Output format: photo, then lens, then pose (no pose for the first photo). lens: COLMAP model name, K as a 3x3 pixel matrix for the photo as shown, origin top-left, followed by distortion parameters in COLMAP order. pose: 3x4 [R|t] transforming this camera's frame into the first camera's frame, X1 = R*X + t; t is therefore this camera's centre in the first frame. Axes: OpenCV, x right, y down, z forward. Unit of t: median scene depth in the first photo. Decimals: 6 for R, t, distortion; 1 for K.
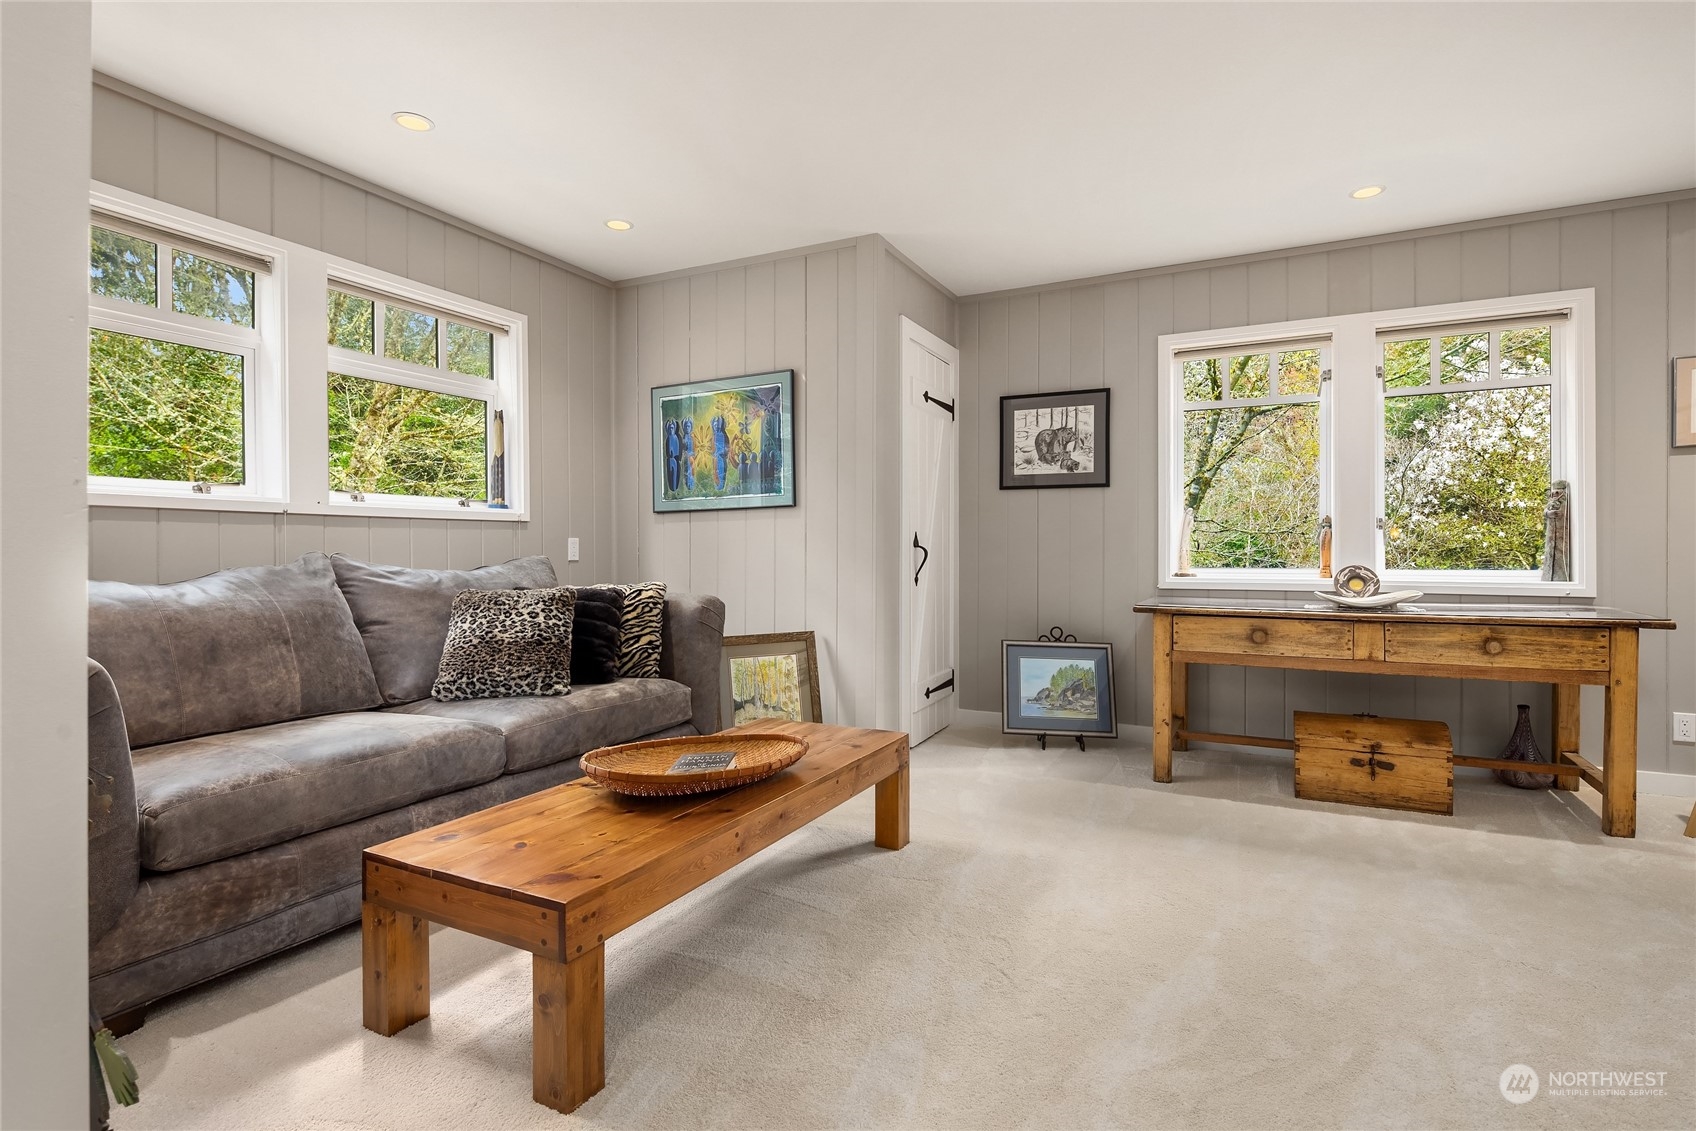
lens RADIAL K [[823.4, 0, 847.2], [0, 823.4, 556.7], [0, 0, 1]] dist [0.002814, -0.000754]
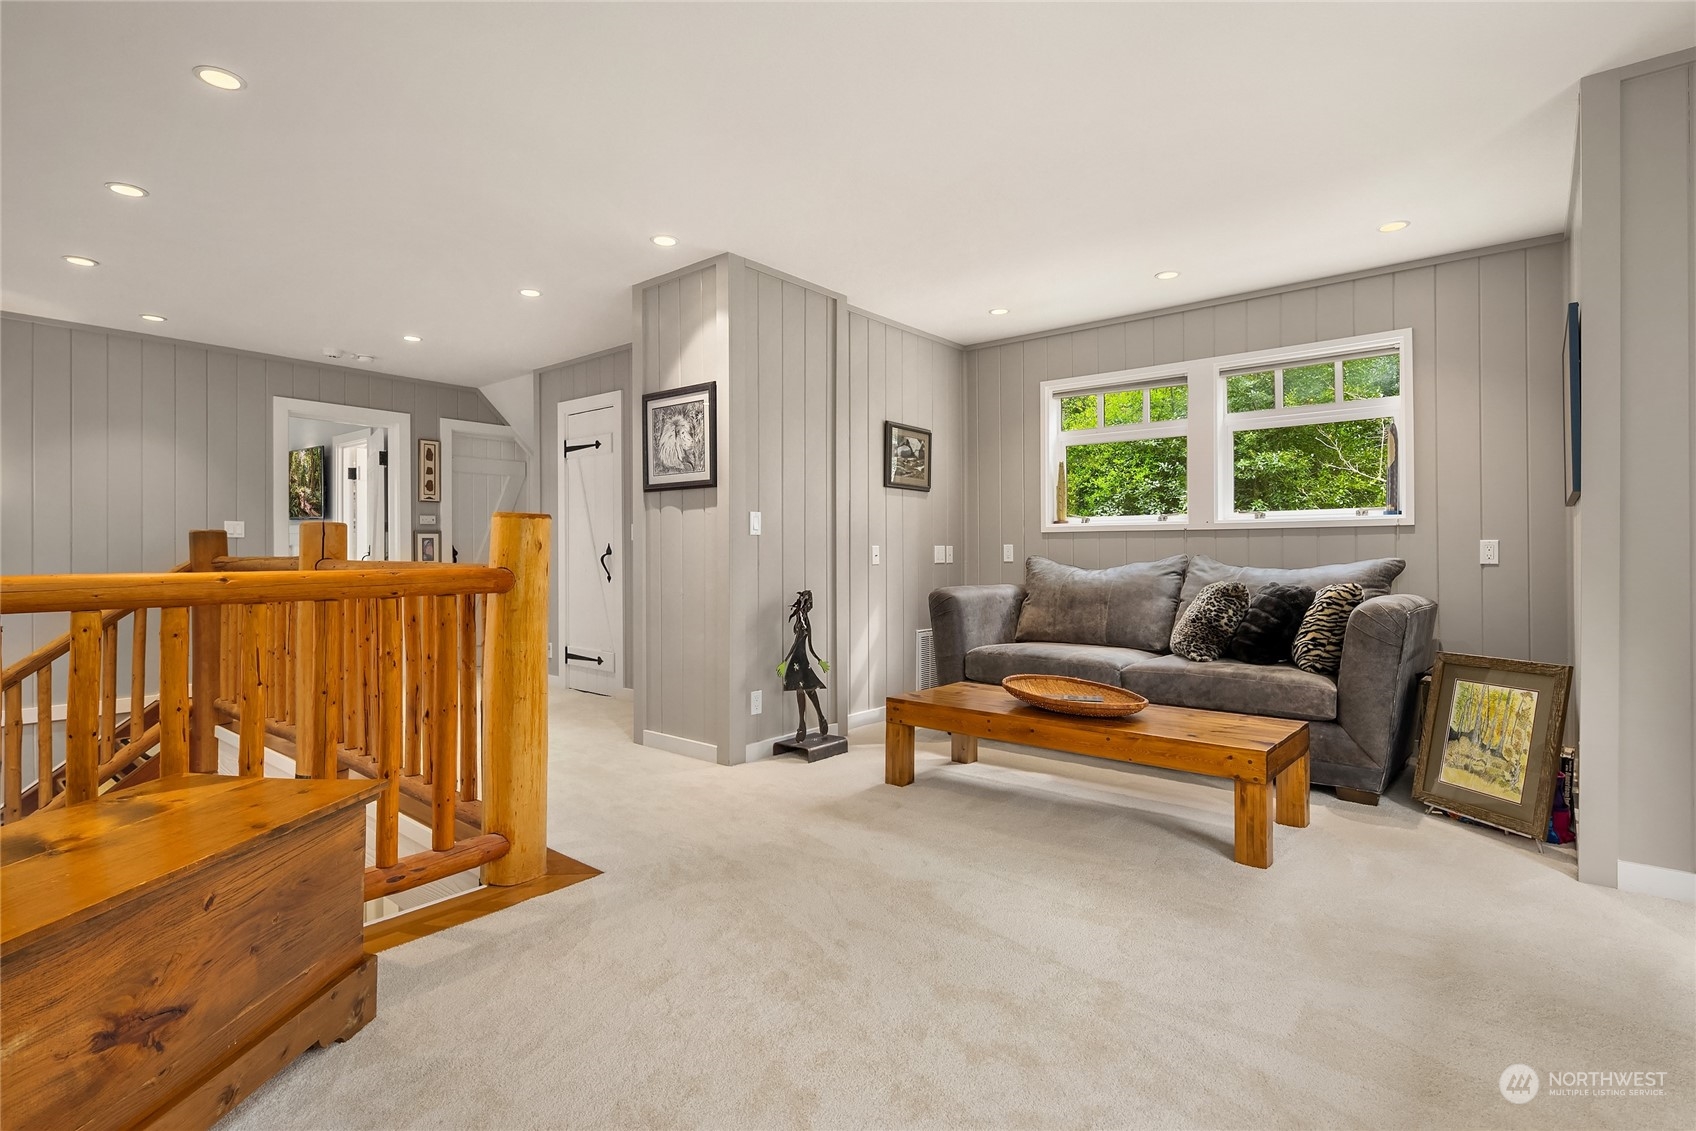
lens RADIAL K [[823.4, 0, 849.4], [0, 823.4, 559.4], [0, 0, 1]] dist [0.002814, -0.000754]
pose [[-0.221378, 0.003132, -0.975183, 1.209628], [-0.012234, 0.999907, 0.005989, 0.003614], [0.975111, 0.013256, -0.221319, 0.847465]]
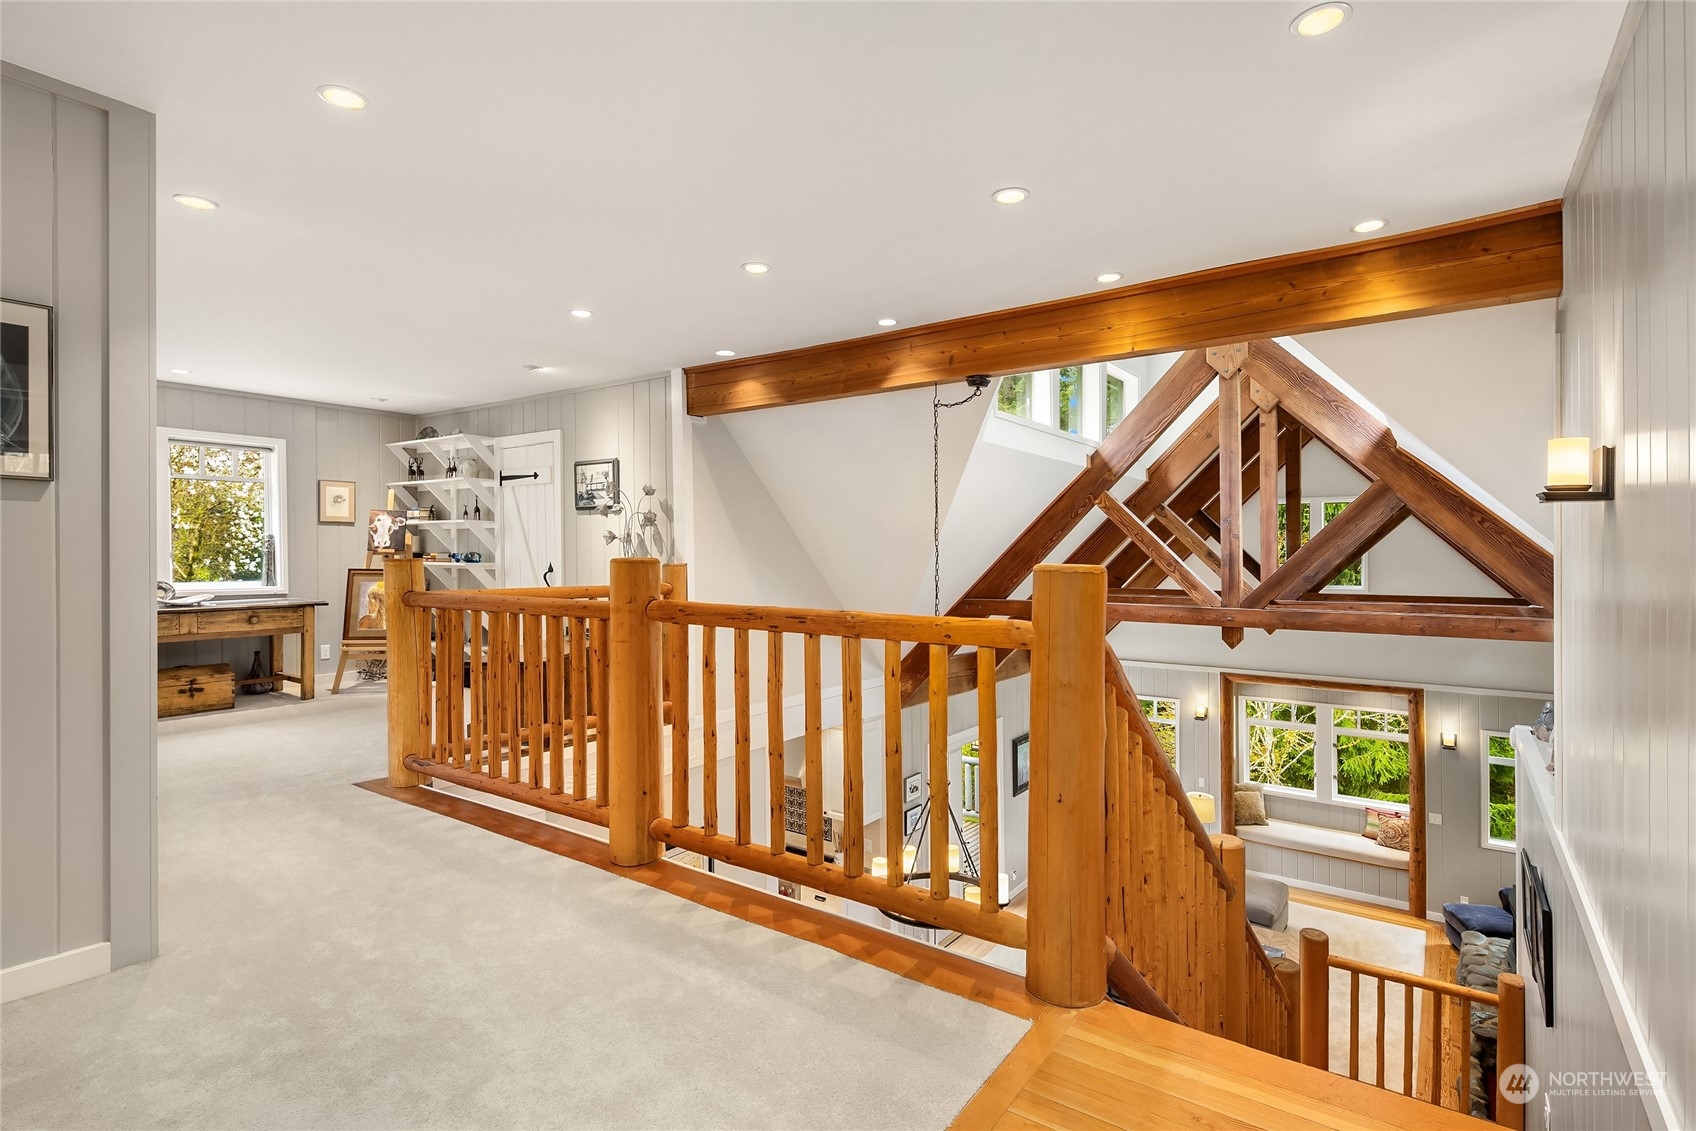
lens RADIAL K [[823.4, 0, 859.4], [0, 823.4, 559.5], [0, 0, 1]] dist [0.002814, -0.000754]
pose [[0.145854, -0.008029, 0.989274, -0.891559], [0.006418, 0.999954, 0.007169, -0.039267], [-0.989285, 0.005304, 0.145899, -0.684299]]
